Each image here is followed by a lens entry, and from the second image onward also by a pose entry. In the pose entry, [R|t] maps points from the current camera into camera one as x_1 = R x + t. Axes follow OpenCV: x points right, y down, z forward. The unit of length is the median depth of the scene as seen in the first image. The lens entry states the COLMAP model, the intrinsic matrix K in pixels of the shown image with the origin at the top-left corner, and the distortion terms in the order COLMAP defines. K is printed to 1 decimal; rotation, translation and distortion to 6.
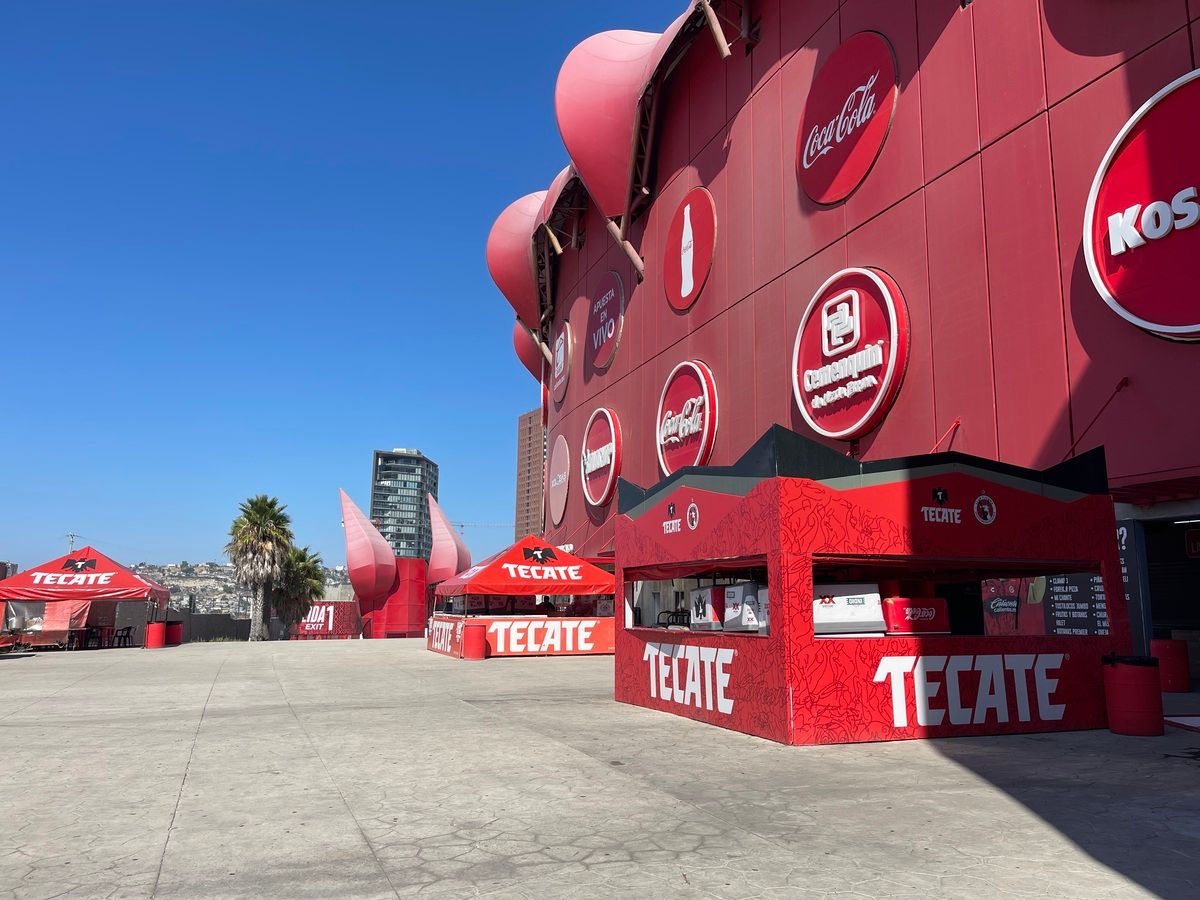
lens RADIAL K [[903.9, 0, 605.8], [0, 903.9, 453.3], [0, 0, 1]] dist [0.069832, -0.093435]
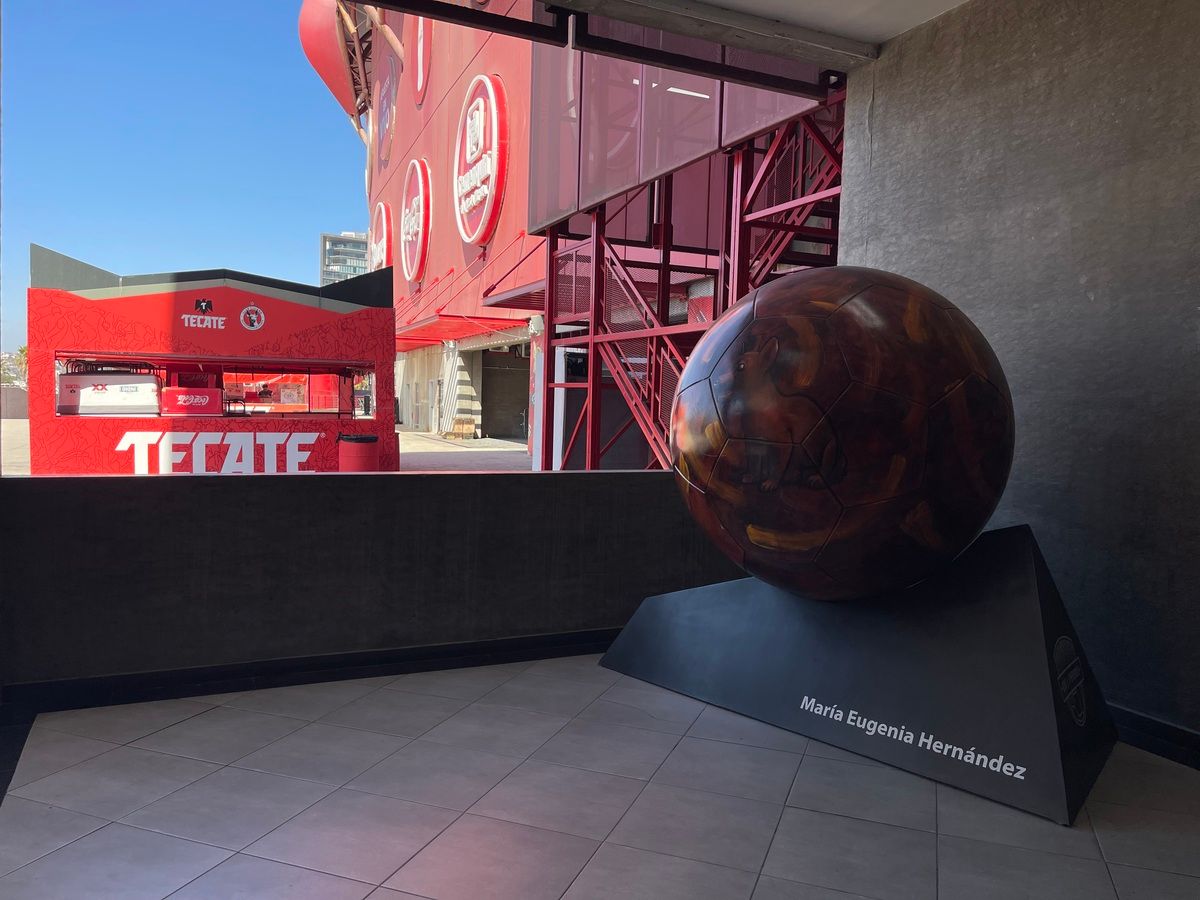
lens RADIAL K [[903.9, 0, 592.8], [0, 903.9, 459.2], [0, 0, 1]] dist [0.069832, -0.093435]
pose [[0.999612, 0.018140, 0.021159, 0.855578], [-0.022559, 0.972439, 0.232062, -0.049284], [-0.016366, -0.232449, 0.972471, -0.252430]]
